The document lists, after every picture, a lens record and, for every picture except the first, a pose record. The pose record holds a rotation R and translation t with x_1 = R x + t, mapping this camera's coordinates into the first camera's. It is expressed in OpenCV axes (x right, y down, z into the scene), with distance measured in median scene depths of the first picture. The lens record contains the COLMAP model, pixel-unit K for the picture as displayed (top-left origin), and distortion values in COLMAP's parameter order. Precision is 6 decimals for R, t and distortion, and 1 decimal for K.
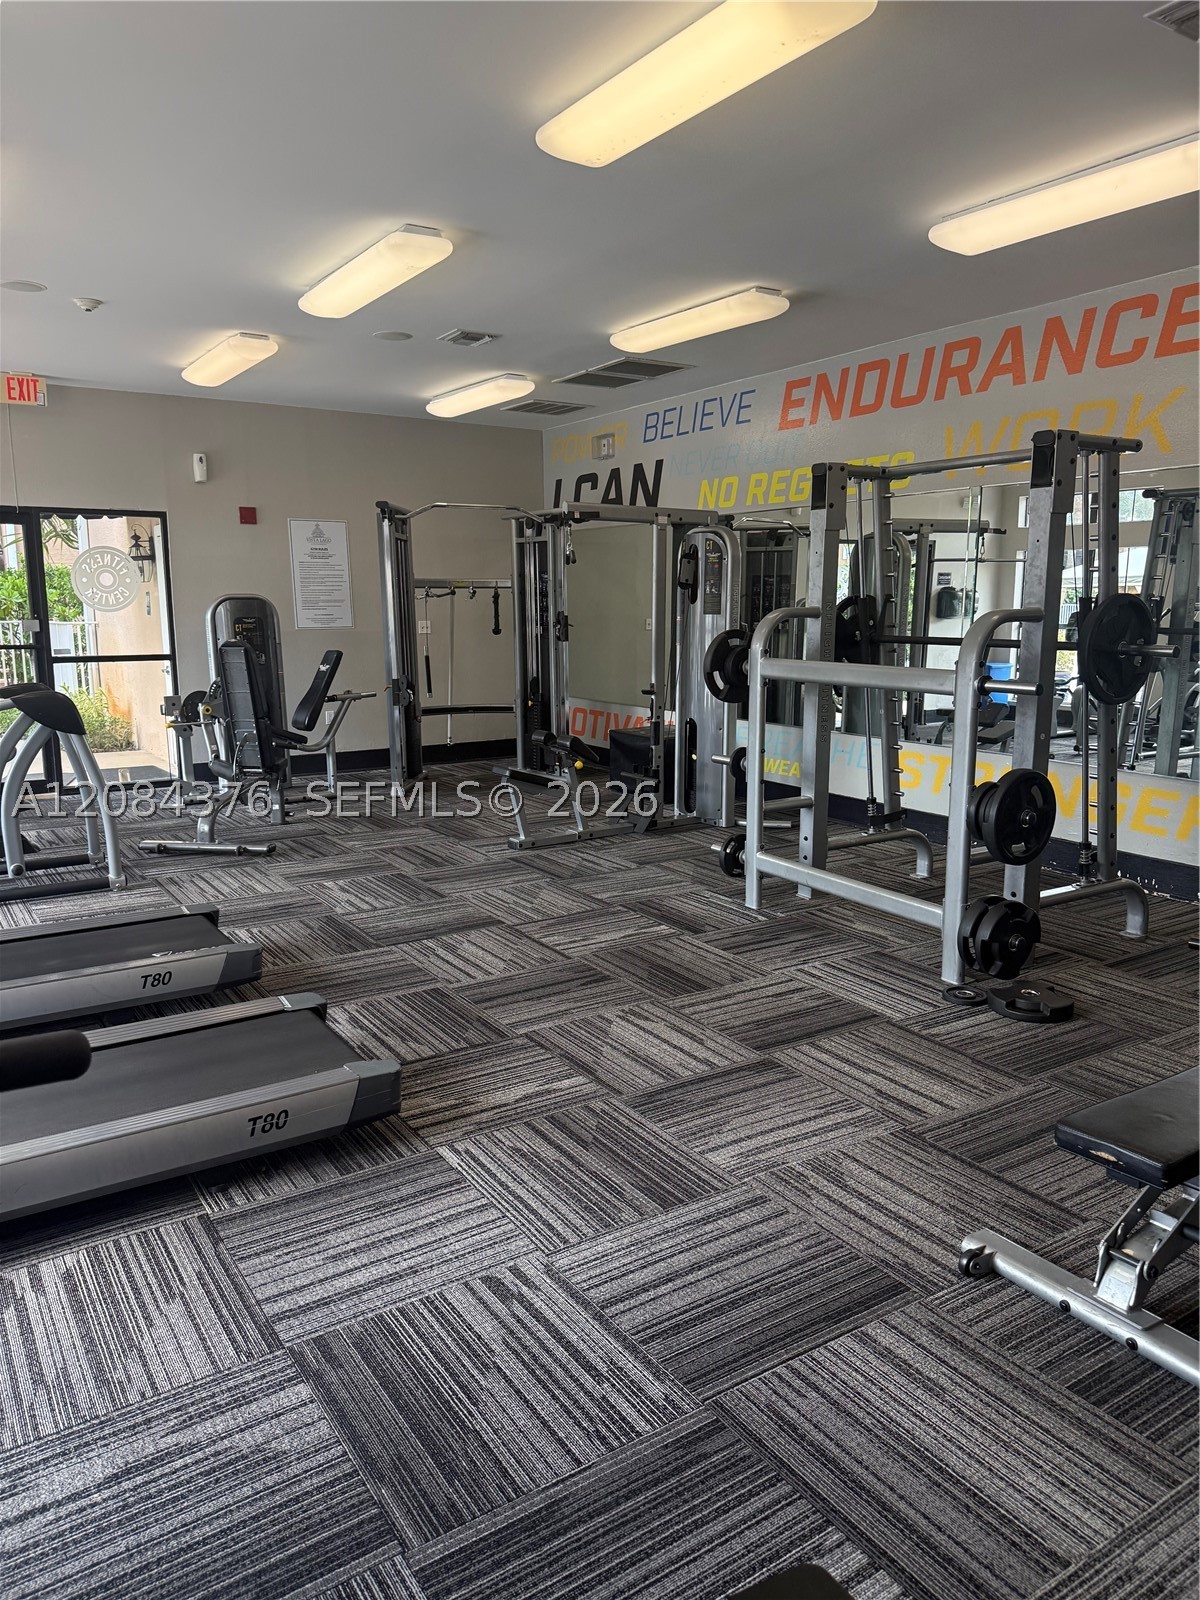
lens RADIAL K [[1130.8, 0, 597.0], [0, 1130.8, 798.1], [0, 0, 1]] dist [0.168967, -0.339509]
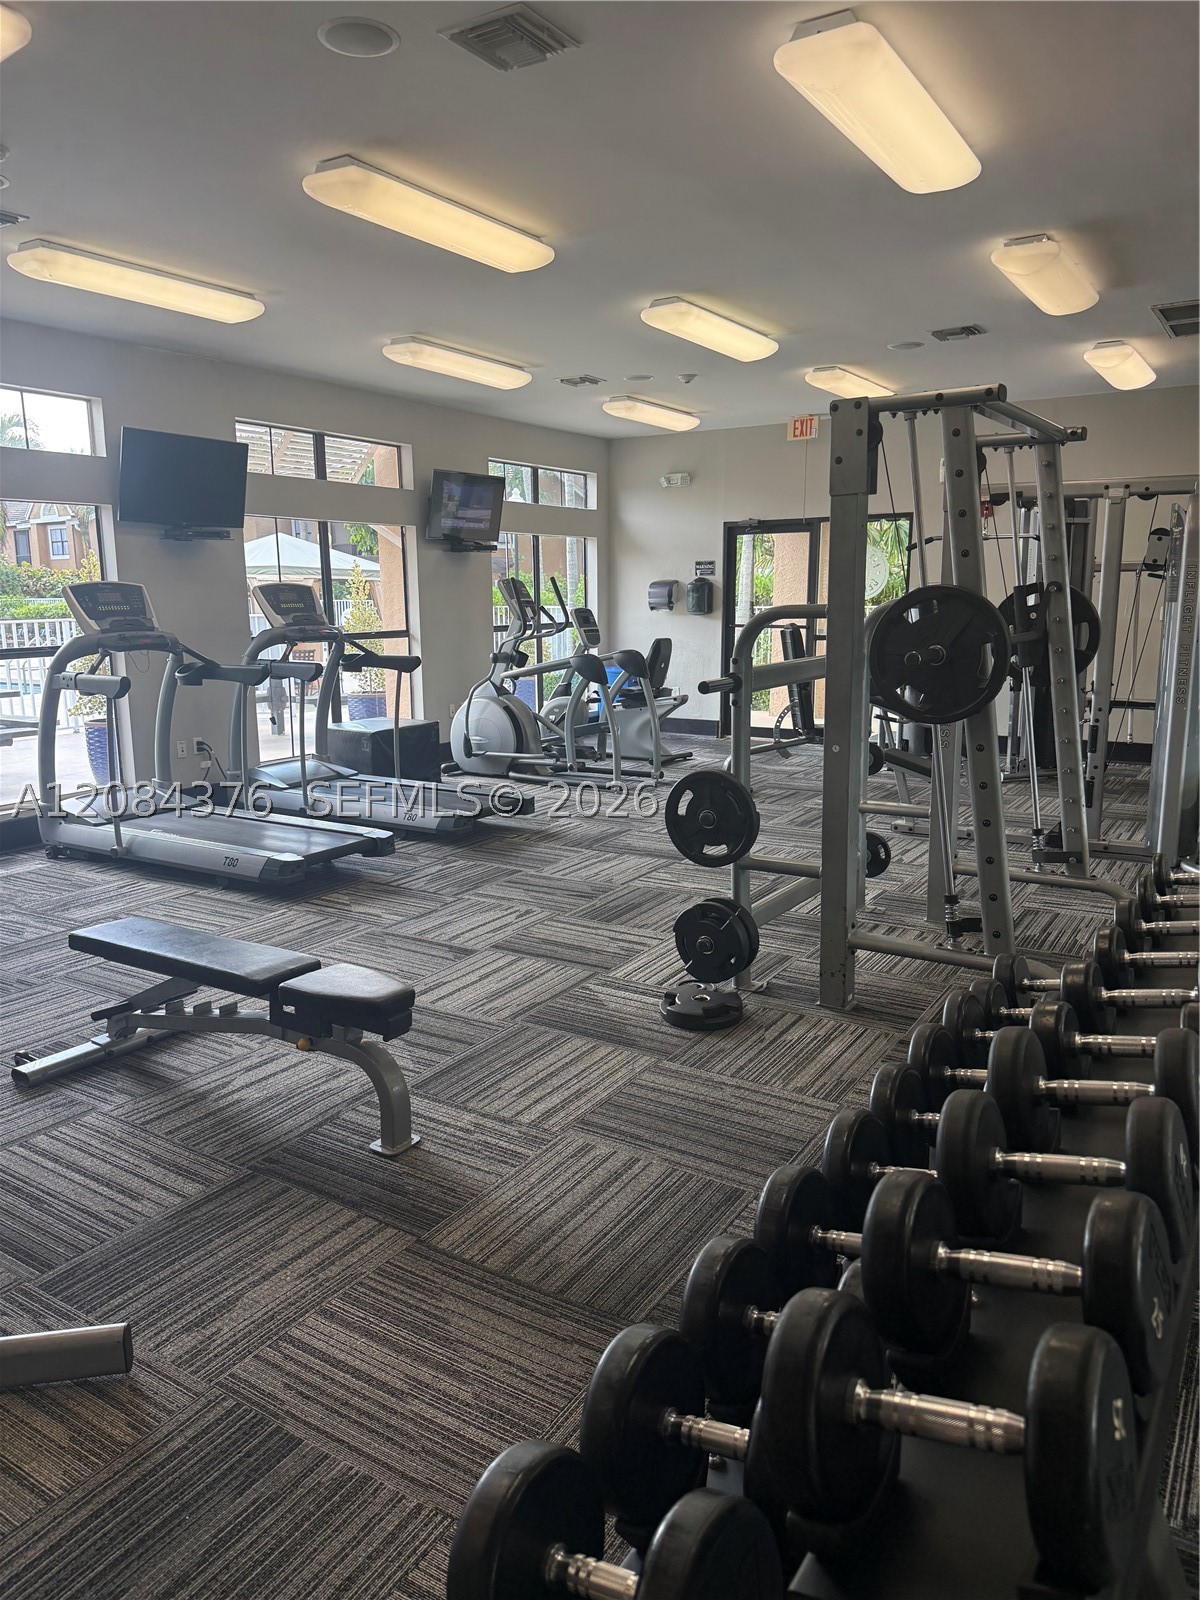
lens RADIAL K [[1130.8, 0, 597.0], [0, 1130.8, 798.1], [0, 0, 1]] dist [0.168967, -0.339509]
pose [[0.410621, 0.161362, -0.897414, 1.251431], [-0.146965, 0.983060, 0.109517, -0.098051], [0.899884, 0.086918, 0.427380, 0.516985]]
